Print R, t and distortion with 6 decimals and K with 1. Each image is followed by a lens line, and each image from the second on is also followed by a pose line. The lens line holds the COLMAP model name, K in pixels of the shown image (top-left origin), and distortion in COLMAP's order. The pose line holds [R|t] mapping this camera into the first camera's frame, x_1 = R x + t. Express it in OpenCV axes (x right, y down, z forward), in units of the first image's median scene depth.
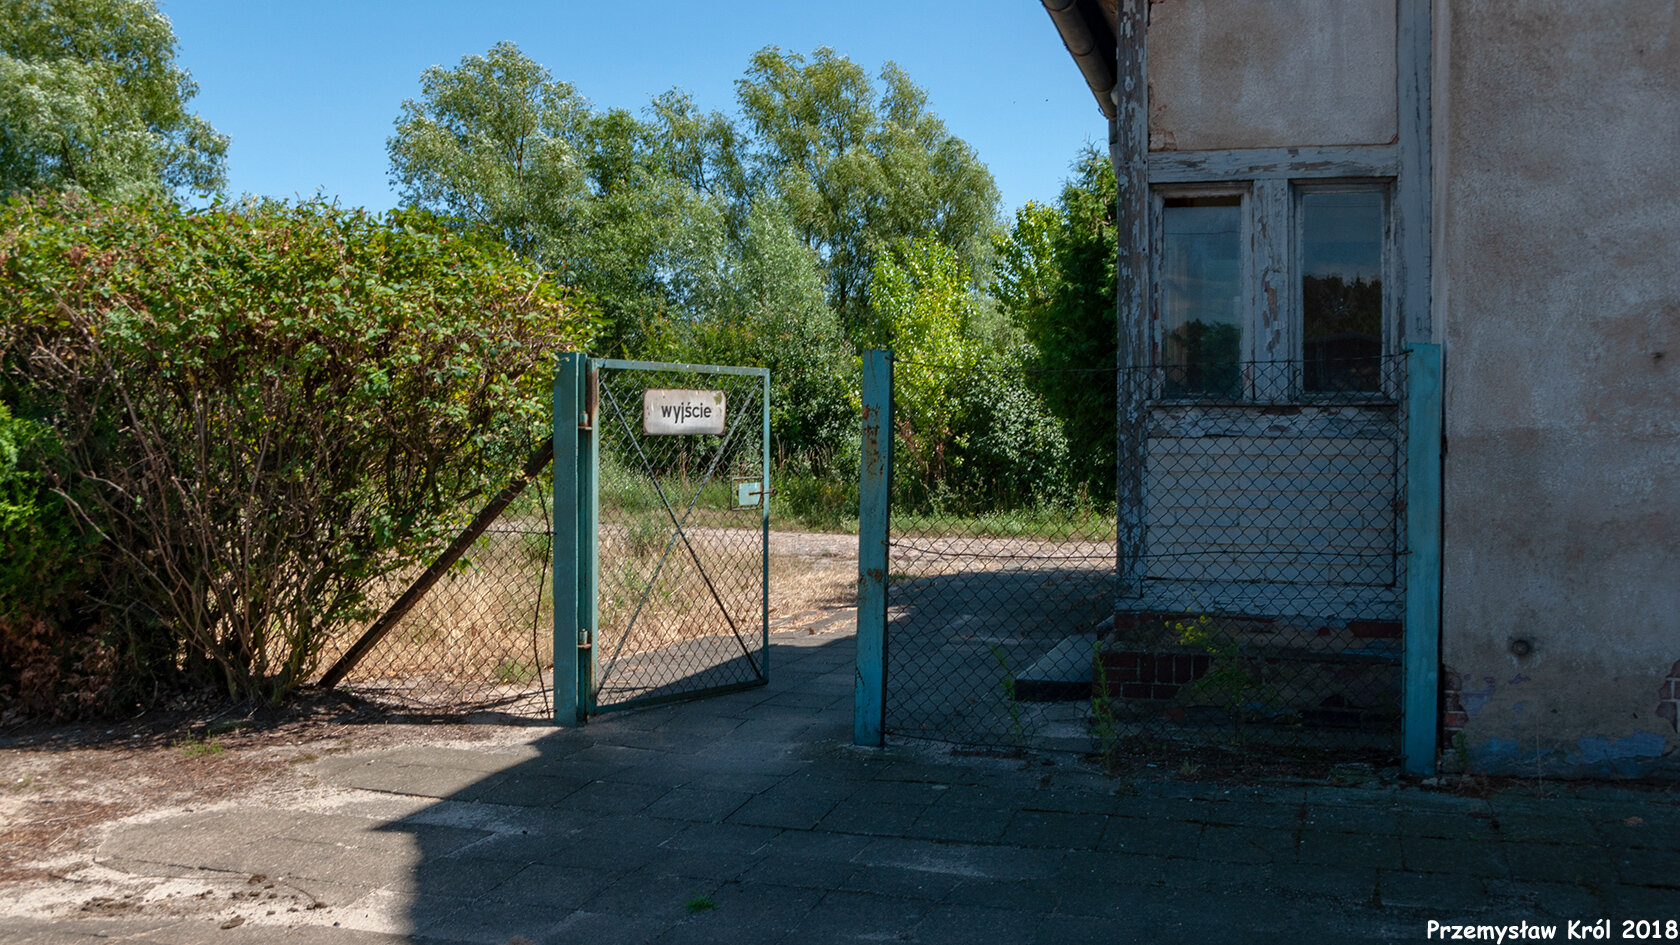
lens RADIAL K [[1353.4, 0, 838.7], [0, 1353.4, 428.2], [0, 0, 1]] dist [0.009775, -0.036831]
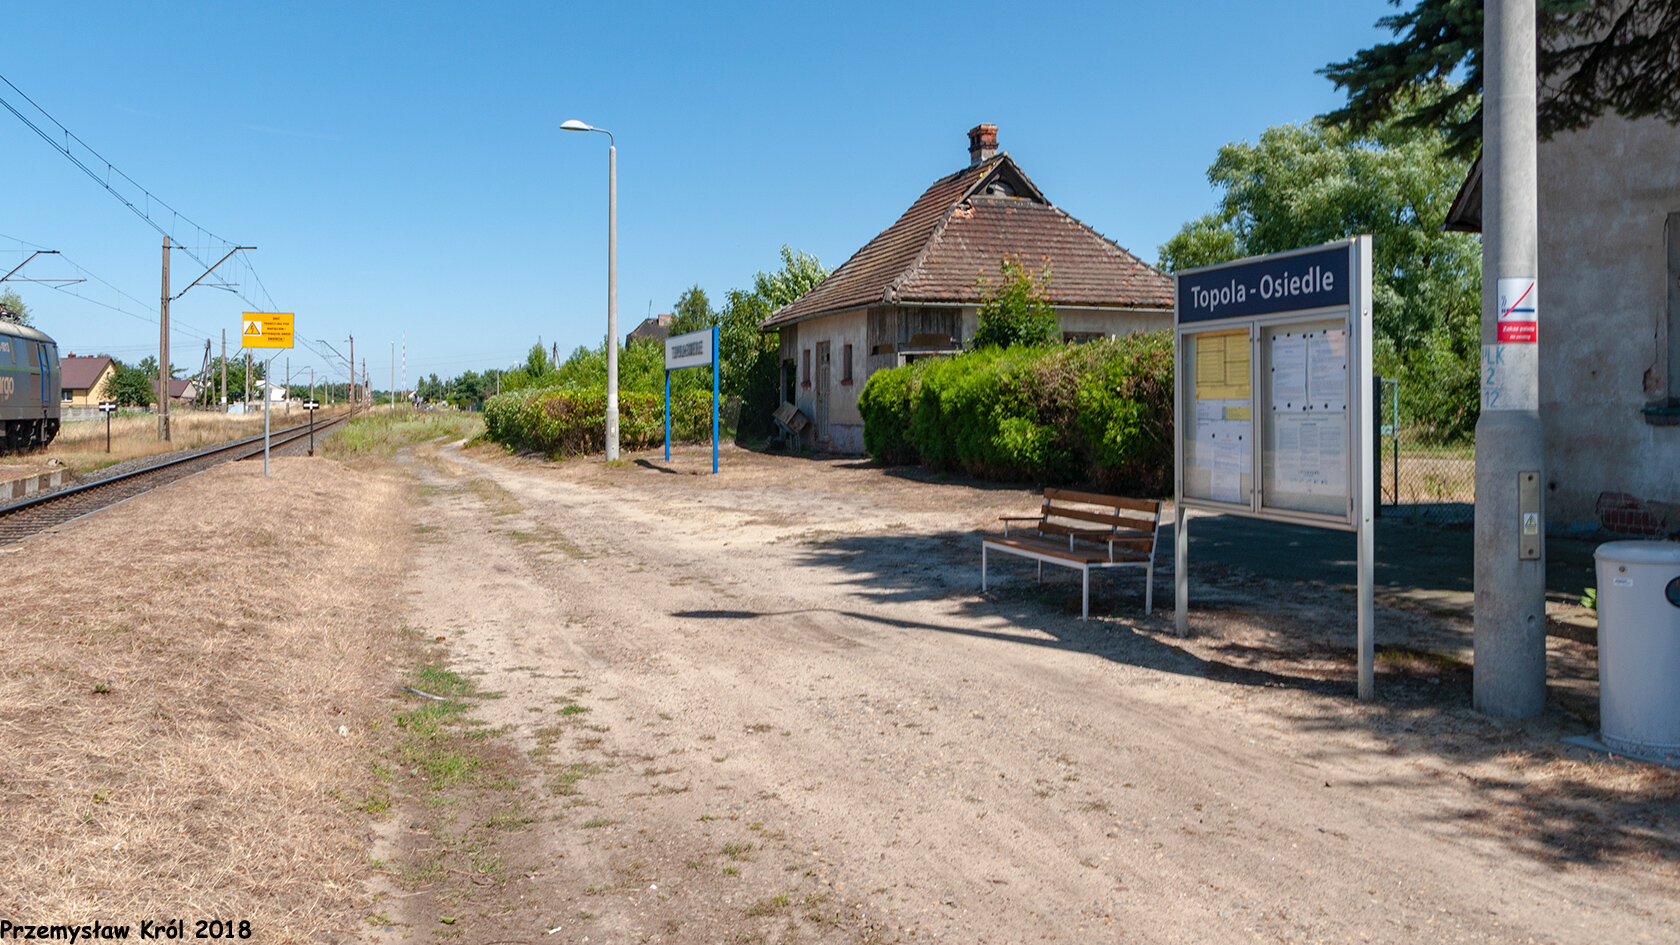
lens RADIAL K [[1353.4, 0, 838.7], [0, 1353.4, 428.2], [0, 0, 1]] dist [0.009775, -0.036831]
pose [[0.525719, 0.006293, -0.850635, 2.004944], [0.004497, 0.999938, 0.010177, 0.018614], [0.850647, -0.009176, 0.525658, -1.536233]]
